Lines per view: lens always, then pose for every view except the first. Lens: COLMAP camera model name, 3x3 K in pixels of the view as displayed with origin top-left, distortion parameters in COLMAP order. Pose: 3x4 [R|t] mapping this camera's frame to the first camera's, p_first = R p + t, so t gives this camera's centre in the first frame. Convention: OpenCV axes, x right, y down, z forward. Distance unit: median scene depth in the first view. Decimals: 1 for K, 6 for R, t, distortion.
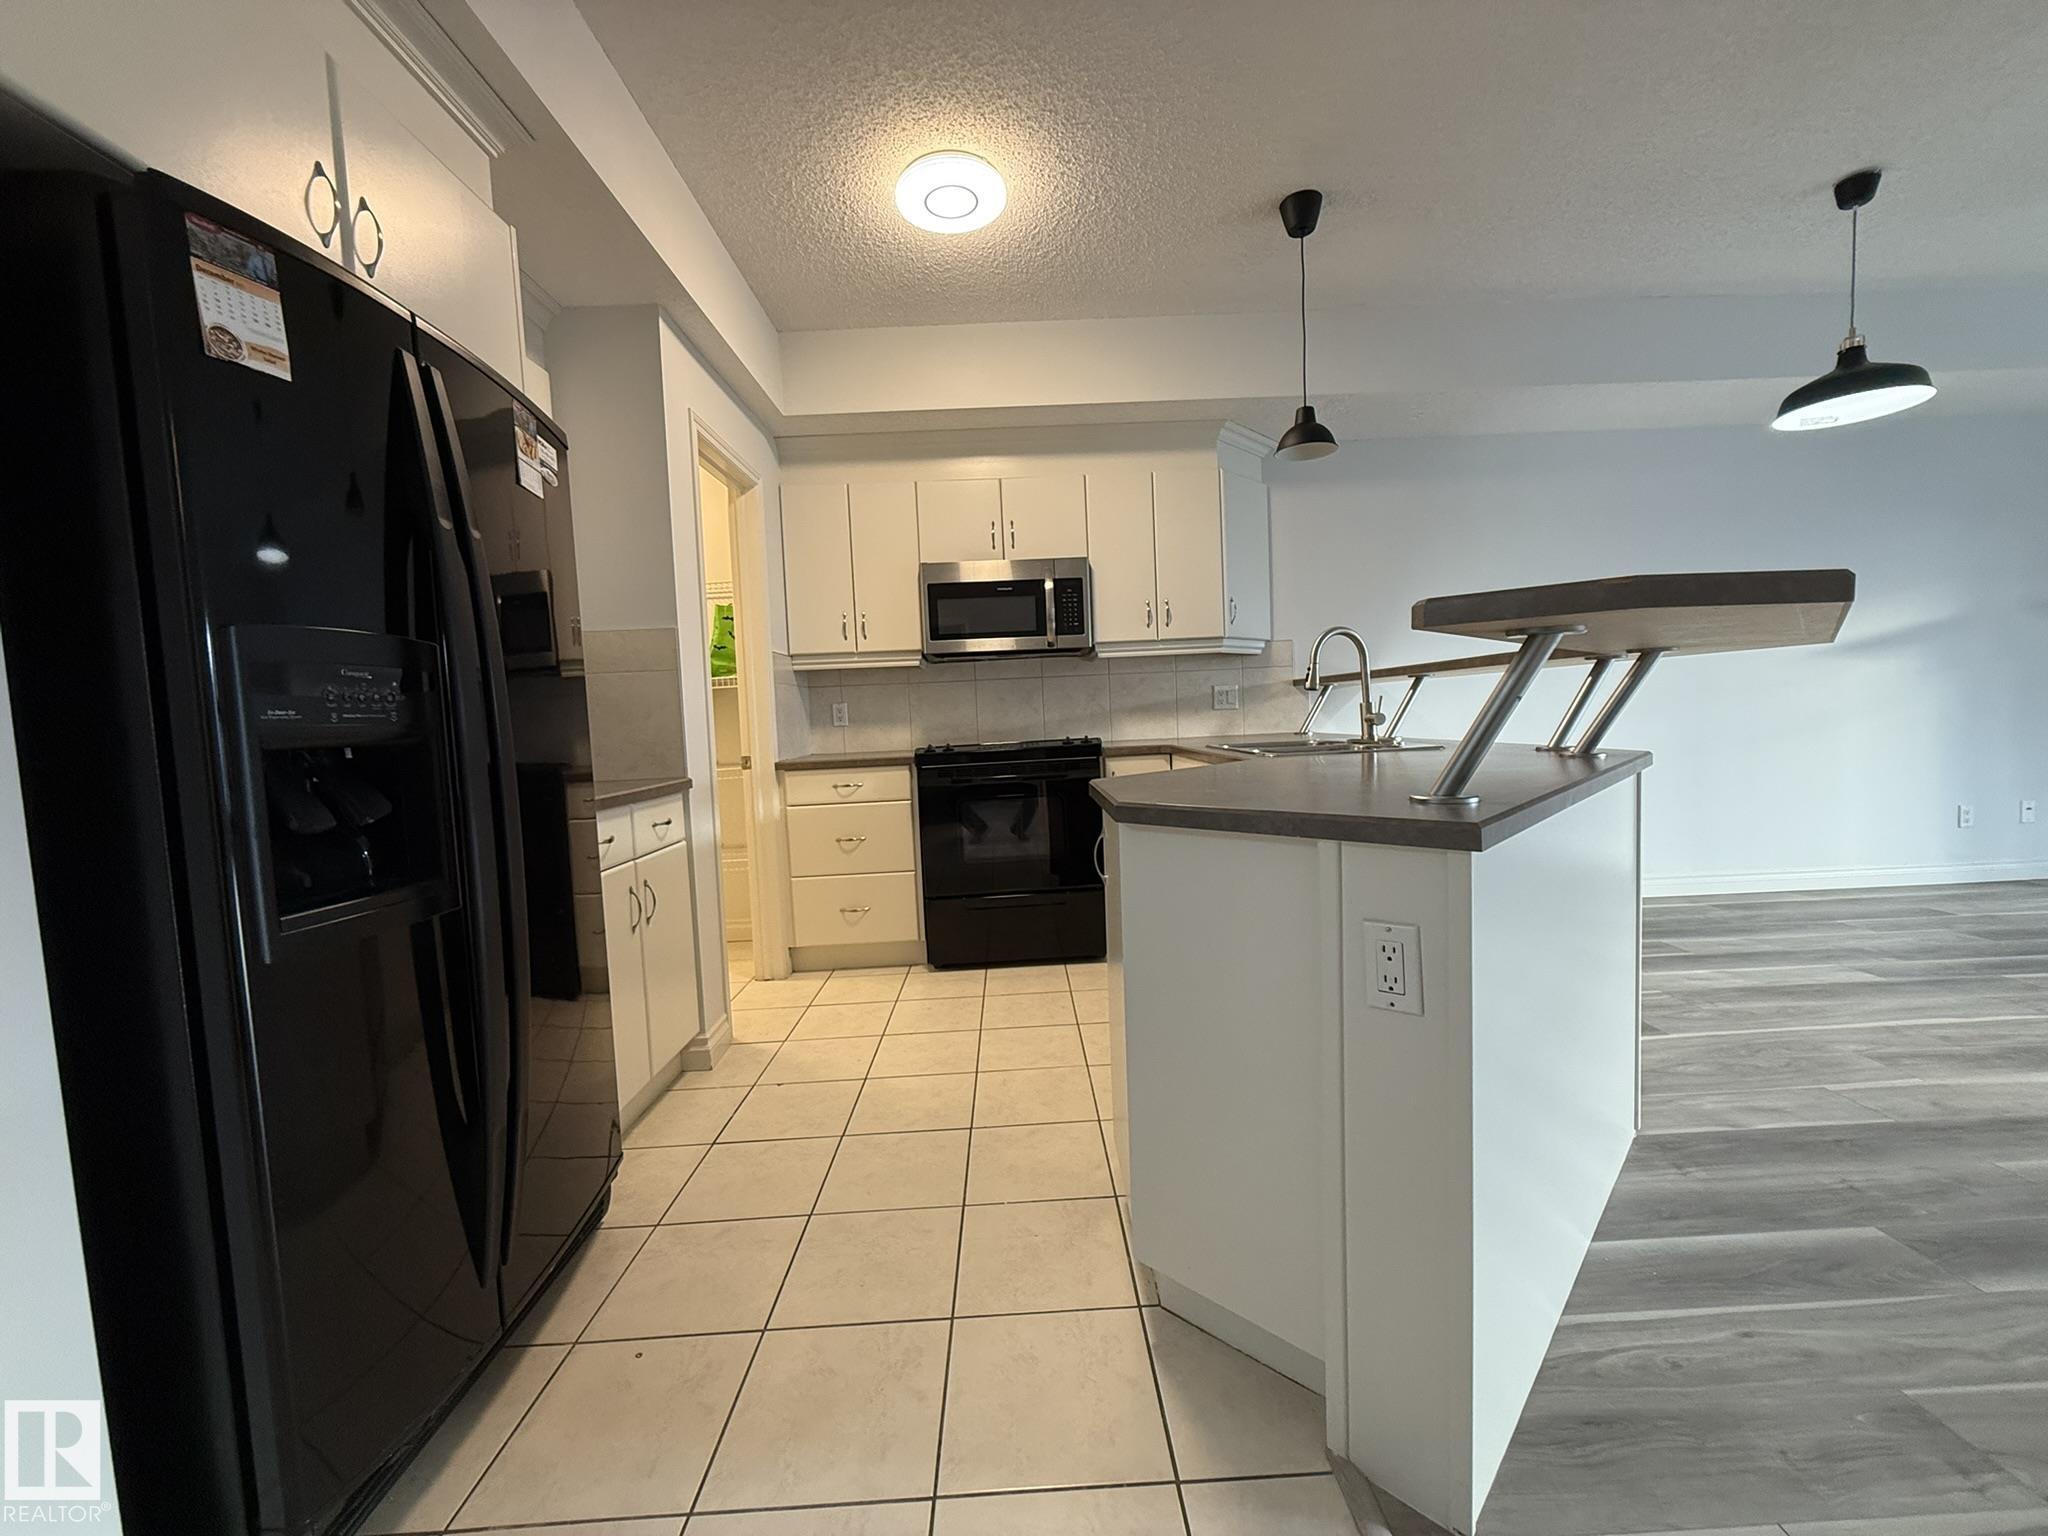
lens RADIAL K [[814.6, 0, 1025.2], [0, 814.6, 769.9], [0, 0, 1]] dist [-0.000131, 0.000122]
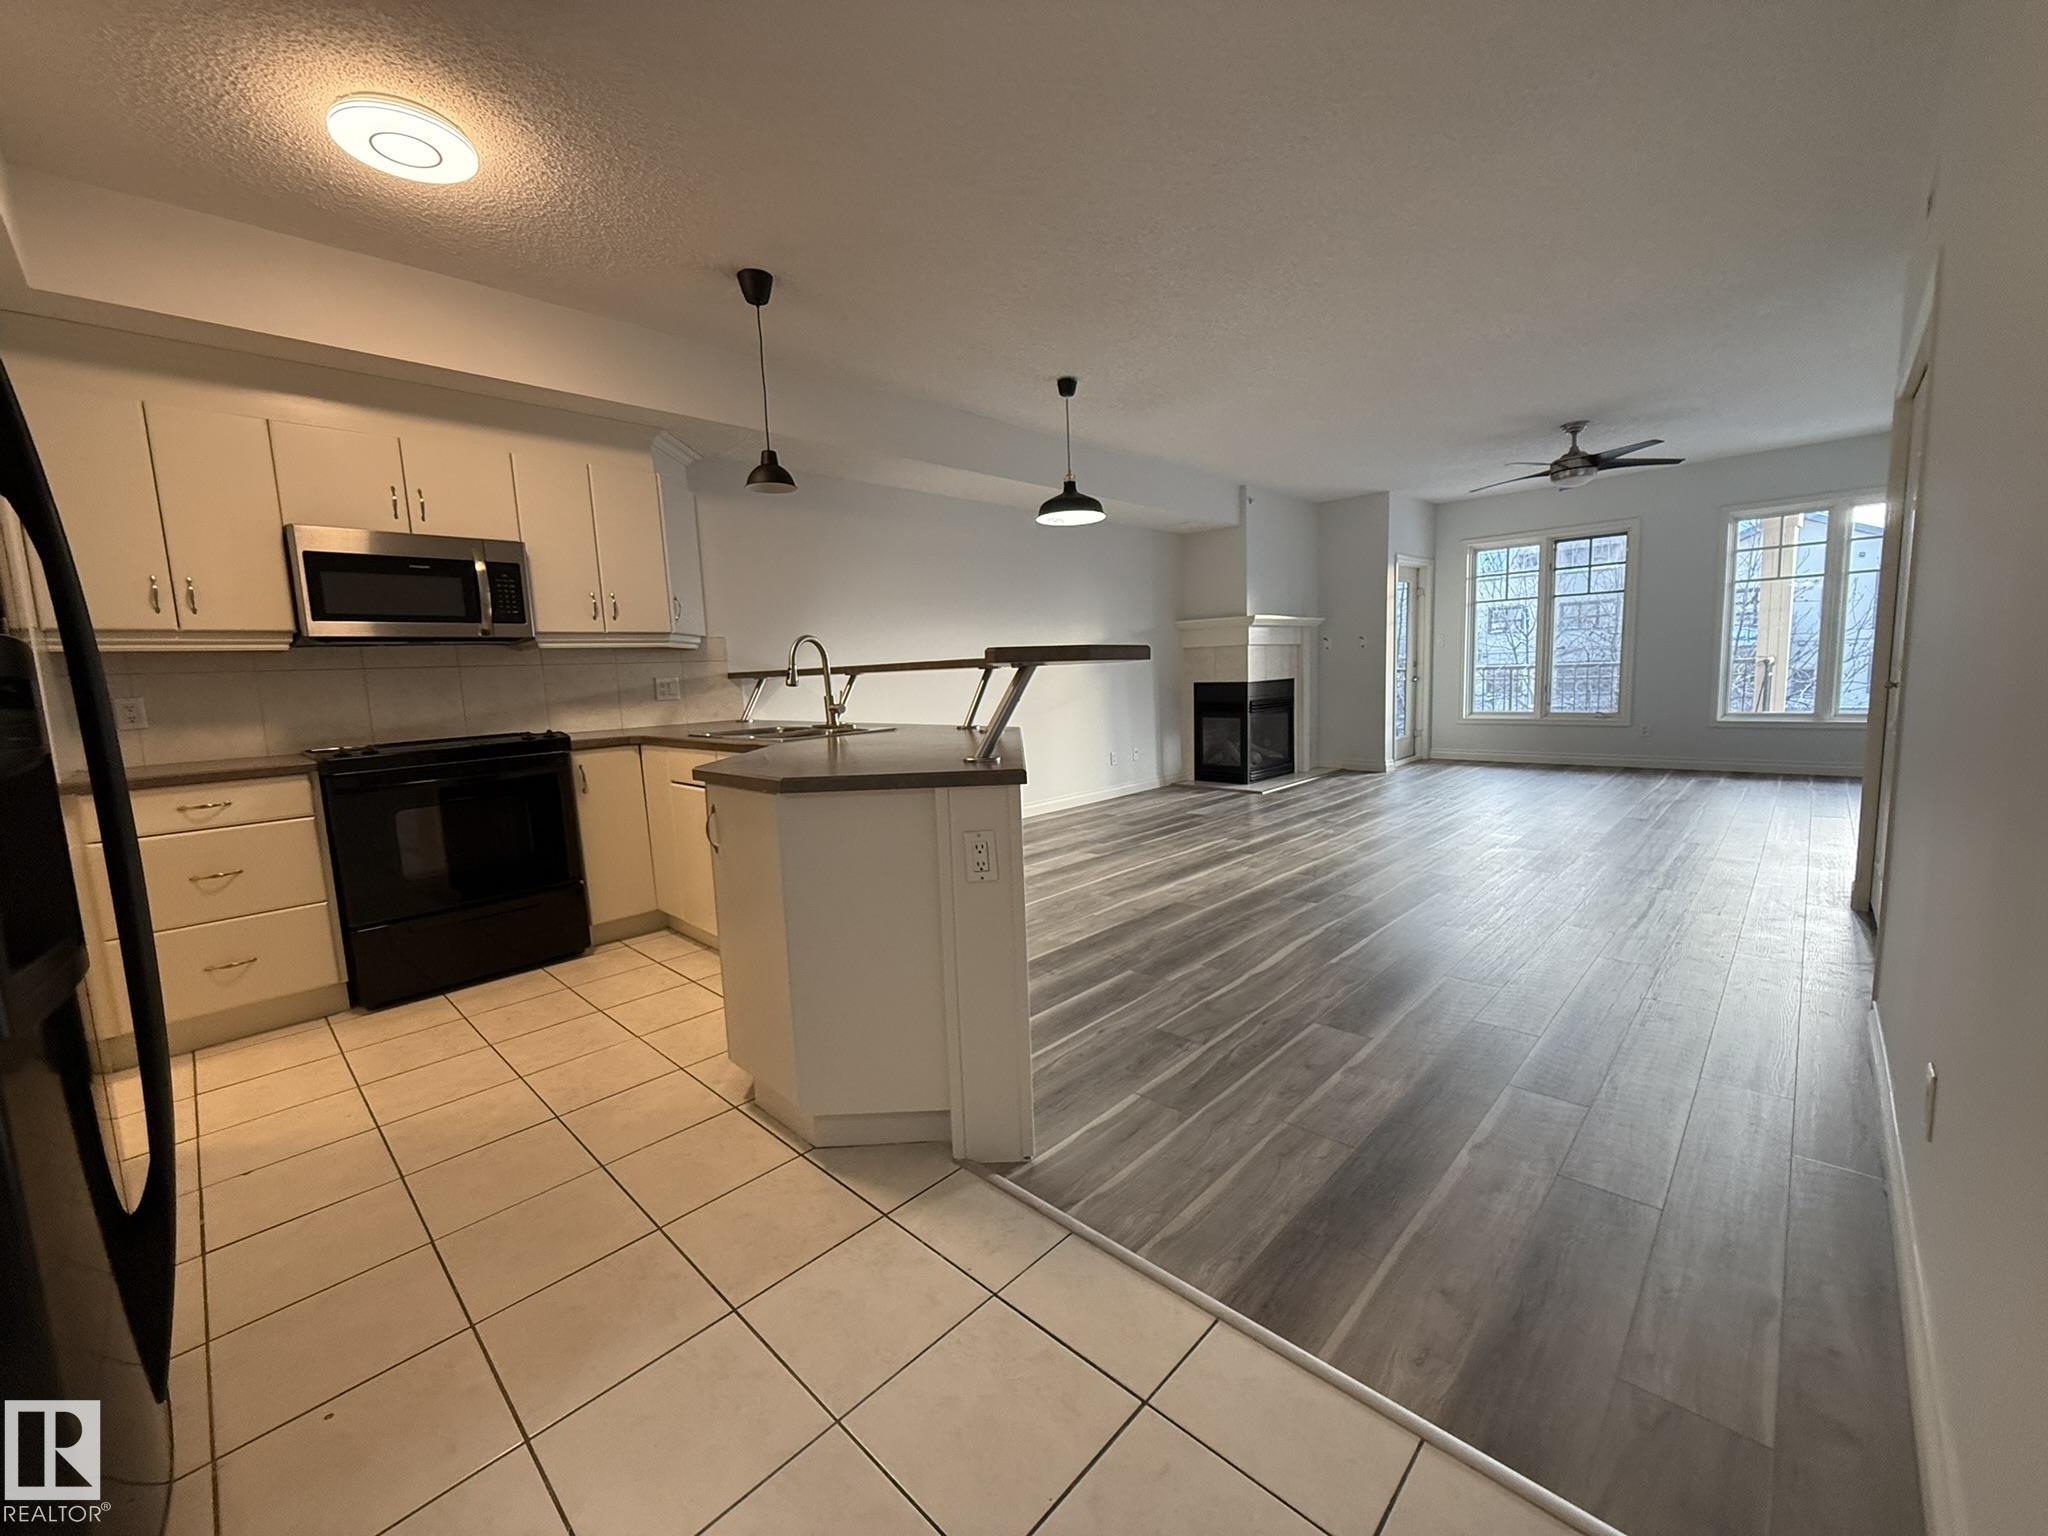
lens RADIAL K [[814.6, 0, 1027.4], [0, 814.6, 770.3], [0, 0, 1]] dist [-0.000131, 0.000122]
pose [[0.705254, -0.071608, 0.705329, -0.213238], [0.057364, 0.997388, 0.043901, -0.003816], [-0.706630, 0.009499, 0.707519, -0.092726]]
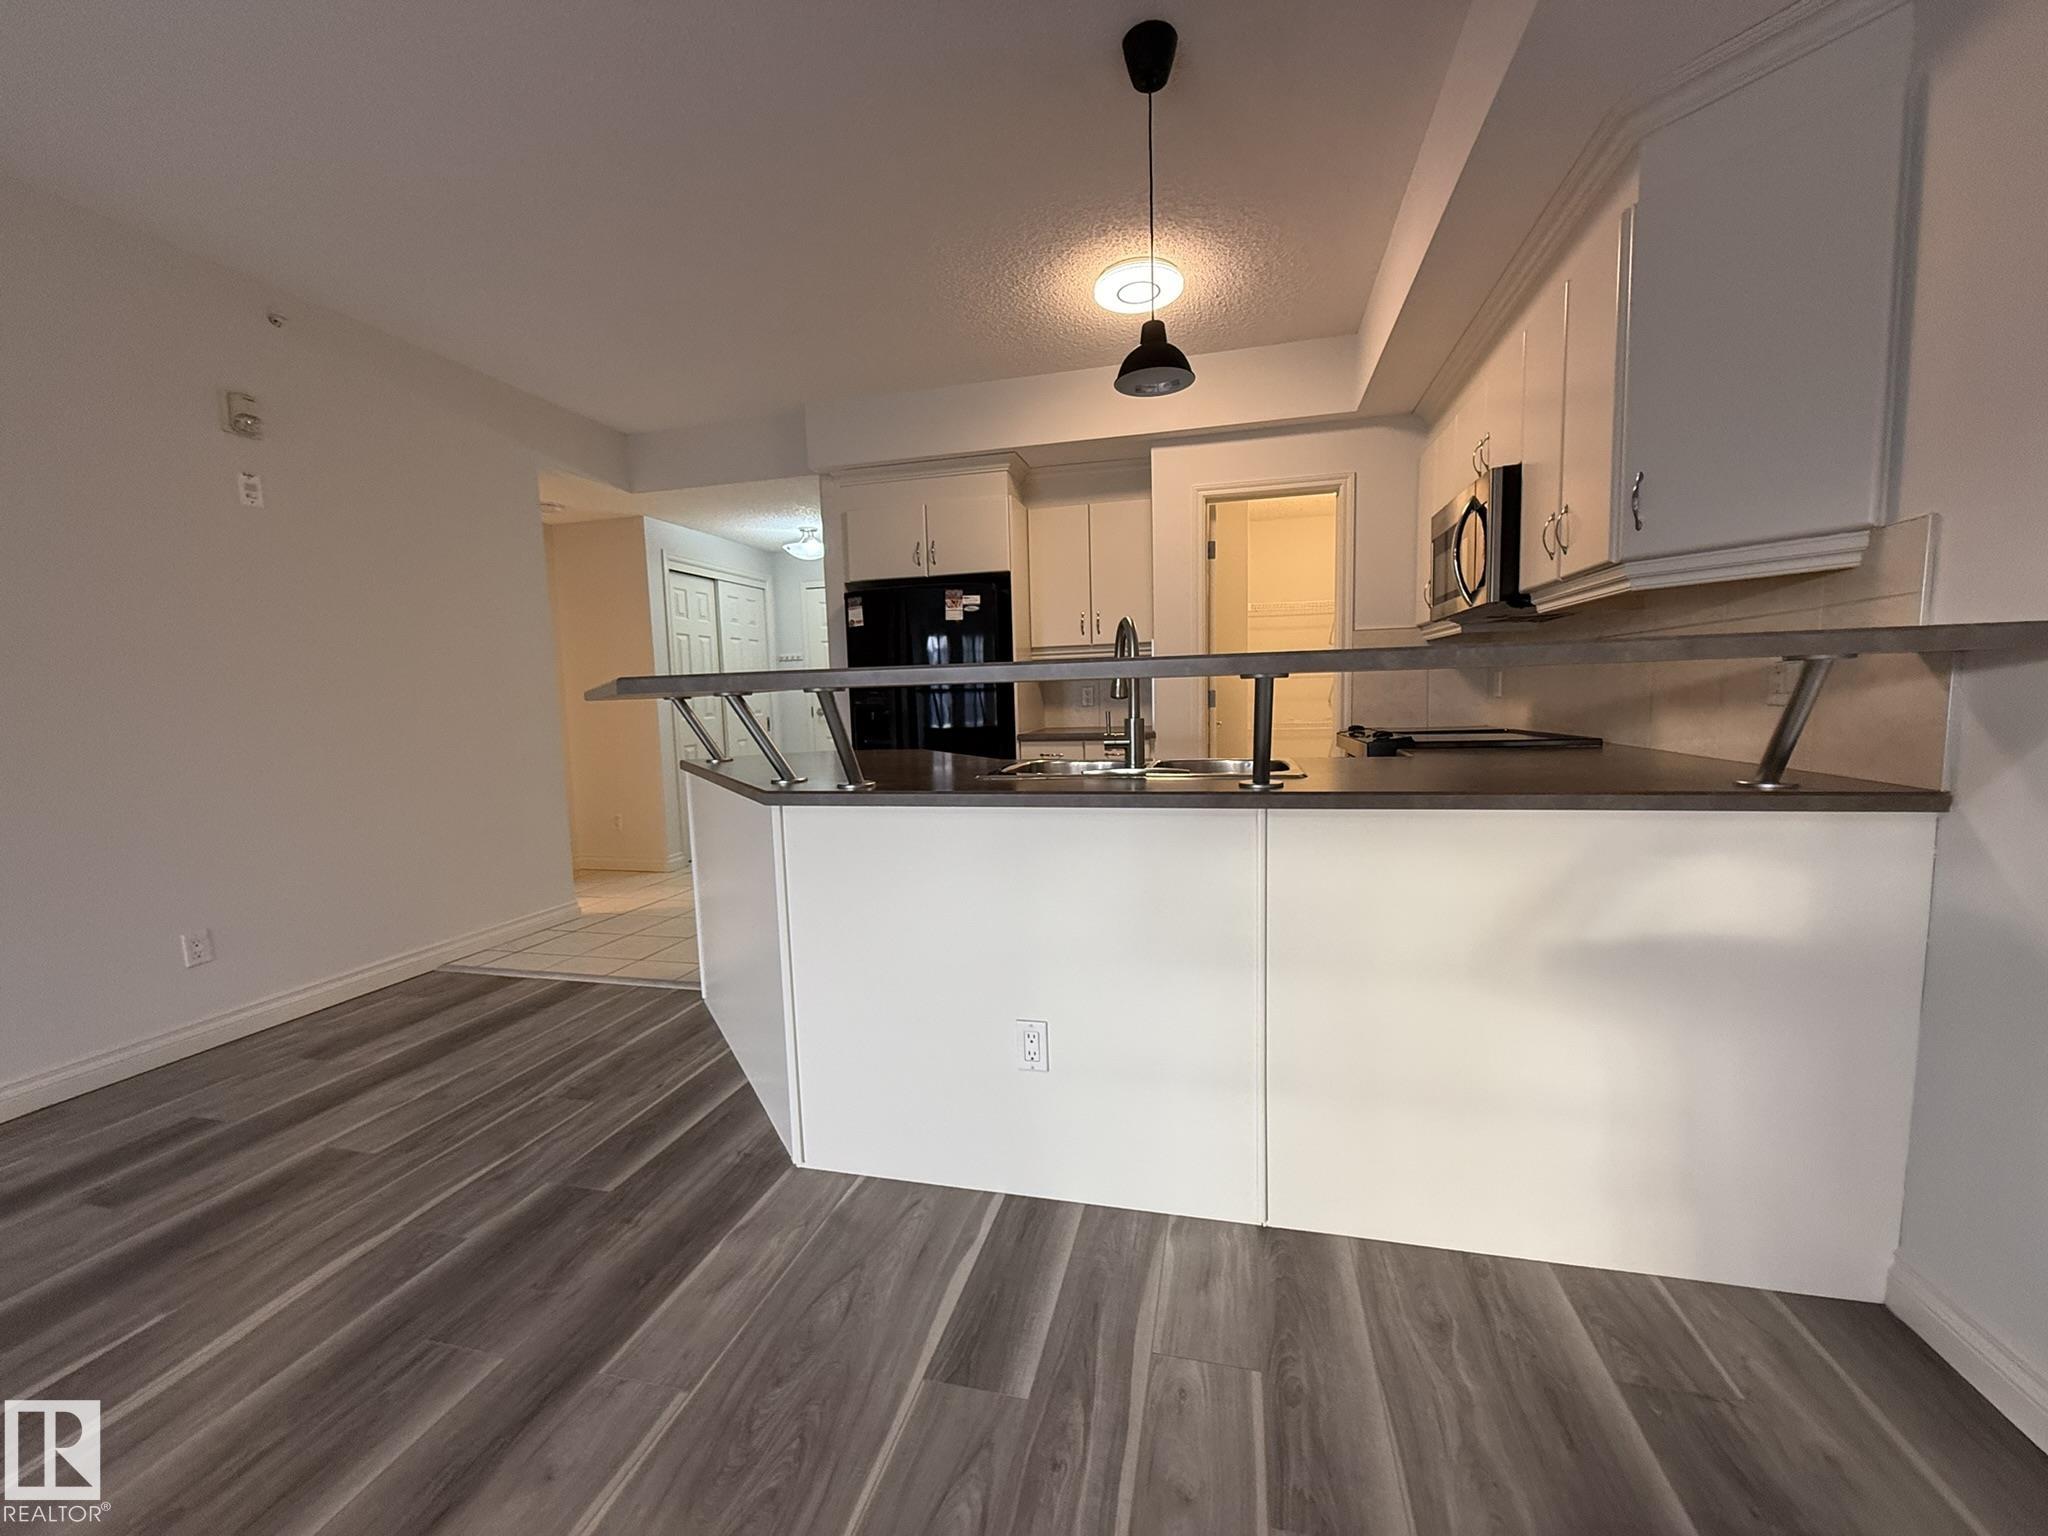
lens RADIAL K [[814.6, 0, 1024.3], [0, 814.6, 768.1], [0, 0, 1]] dist [-0.000131, 0.000122]
pose [[-0.261802, 0.138990, -0.955061, 0.914354], [-0.023689, 0.988352, 0.150329, -0.116772], [0.964831, 0.061981, -0.255460, 0.873670]]
